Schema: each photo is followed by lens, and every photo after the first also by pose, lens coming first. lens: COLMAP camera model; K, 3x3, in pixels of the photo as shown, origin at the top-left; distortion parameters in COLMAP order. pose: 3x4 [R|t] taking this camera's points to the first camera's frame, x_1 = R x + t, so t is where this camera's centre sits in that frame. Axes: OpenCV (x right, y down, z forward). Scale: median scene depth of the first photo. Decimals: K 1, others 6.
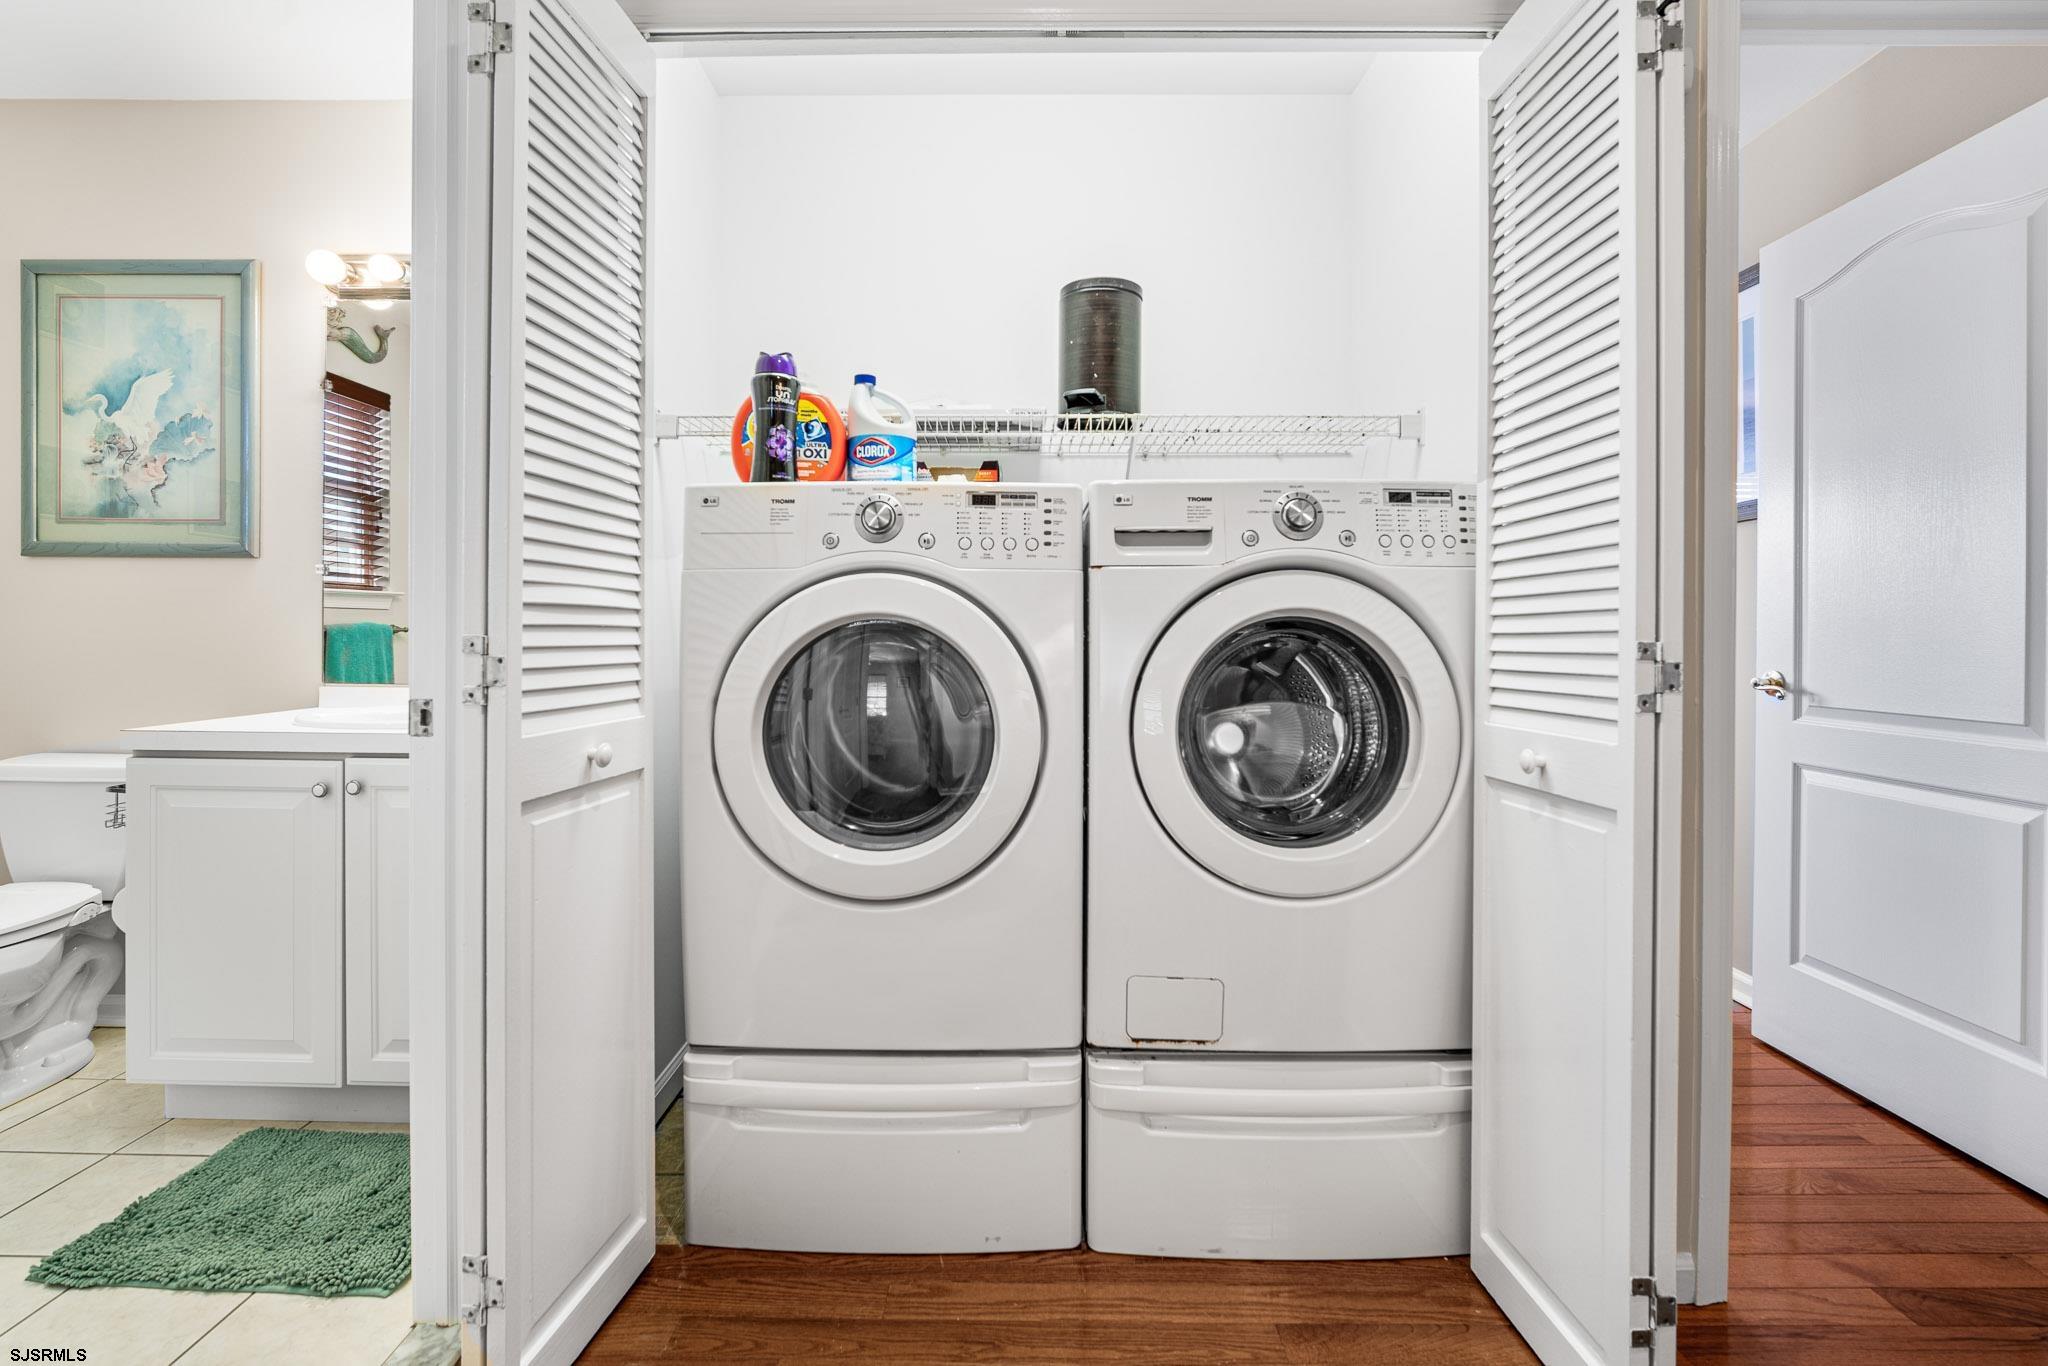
lens RADIAL K [[947.7, 0, 1017.9], [0, 947.7, 613.3], [0, 0, 1]] dist [-0.001748, -0.000524]
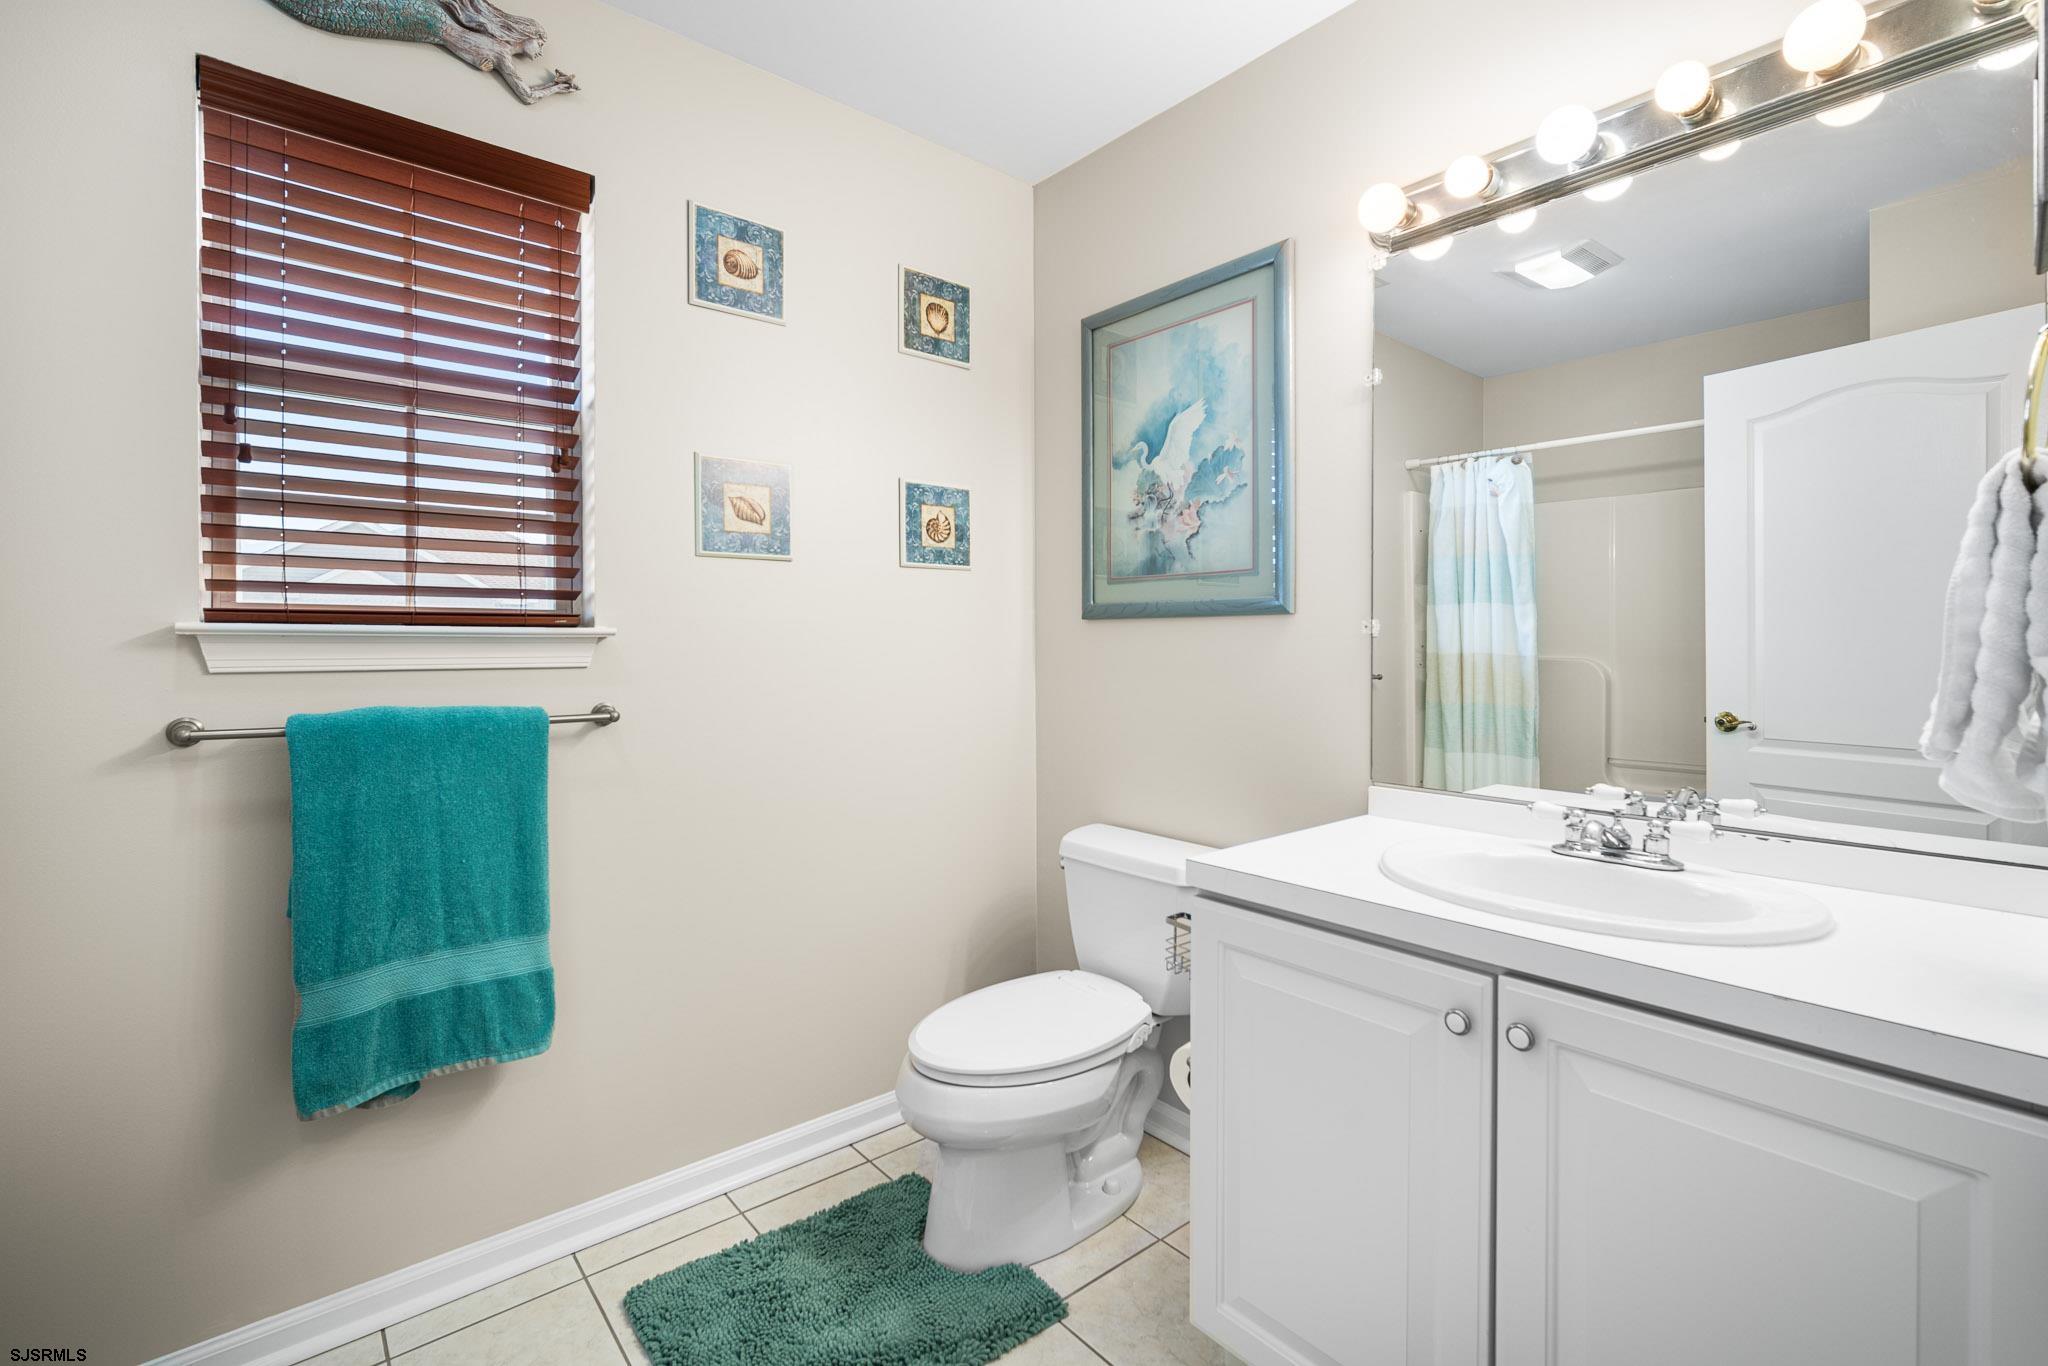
lens RADIAL K [[909.8, 0, 1014.6], [0, 909.8, 654.6], [0, 0, 1]] dist [-0.010476, 0.000375]
pose [[0.644292, 0.006754, -0.764750, -0.370917], [0.002411, 0.999938, 0.010862, -0.033710], [0.764776, -0.008842, 0.644236, 0.331551]]
